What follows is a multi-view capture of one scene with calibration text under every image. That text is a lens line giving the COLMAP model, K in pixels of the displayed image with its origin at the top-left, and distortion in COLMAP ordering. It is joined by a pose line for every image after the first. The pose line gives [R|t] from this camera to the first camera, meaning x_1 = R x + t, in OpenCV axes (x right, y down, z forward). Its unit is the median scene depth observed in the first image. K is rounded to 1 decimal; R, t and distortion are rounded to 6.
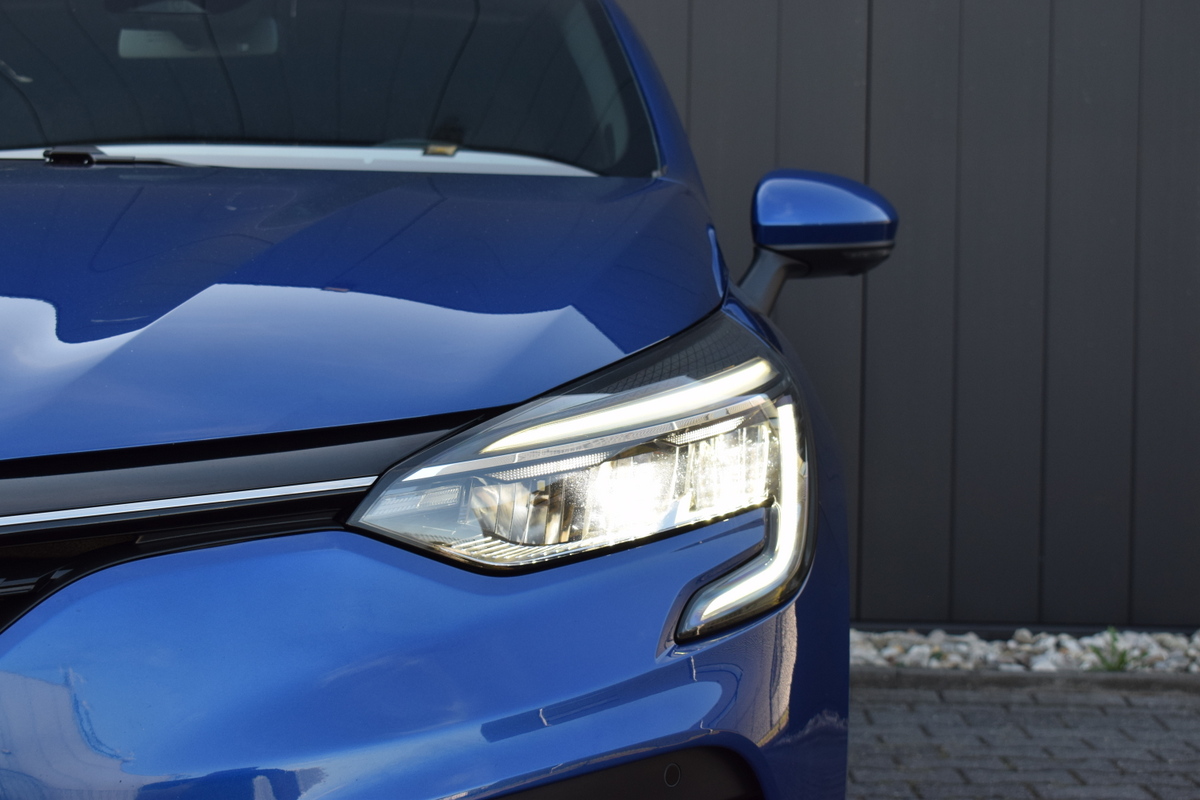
lens RADIAL K [[2217.2, 0, 600.4], [0, 2217.2, 400.7], [0, 0, 1]] dist [-0.002492, 0.000000]
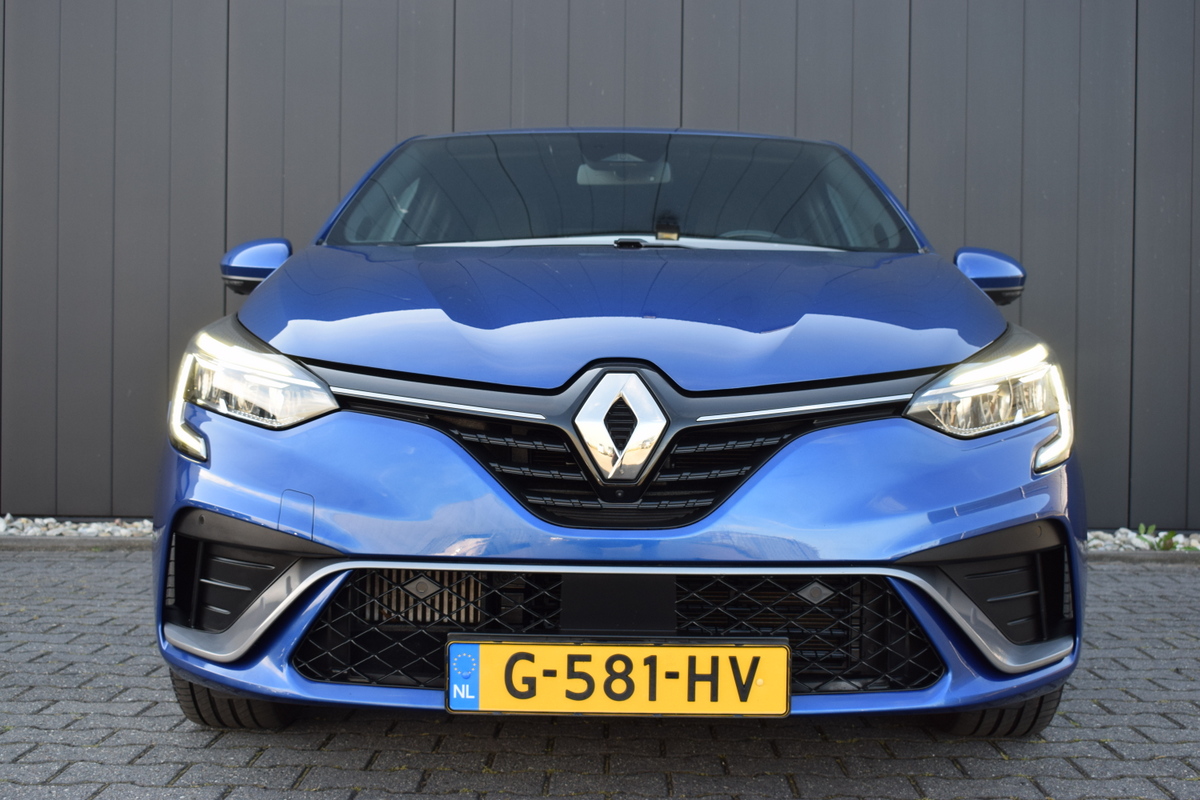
lens RADIAL K [[1593.5, 0, 599.9], [0, 1593.5, 400.4], [0, 0, 1]] dist [-0.013865, 0.000000]
pose [[0.999996, -0.001911, -0.002050, -0.232604], [0.001911, 0.999998, 0.000143, 0.022384], [0.002050, -0.000147, 0.999998, -0.336151]]
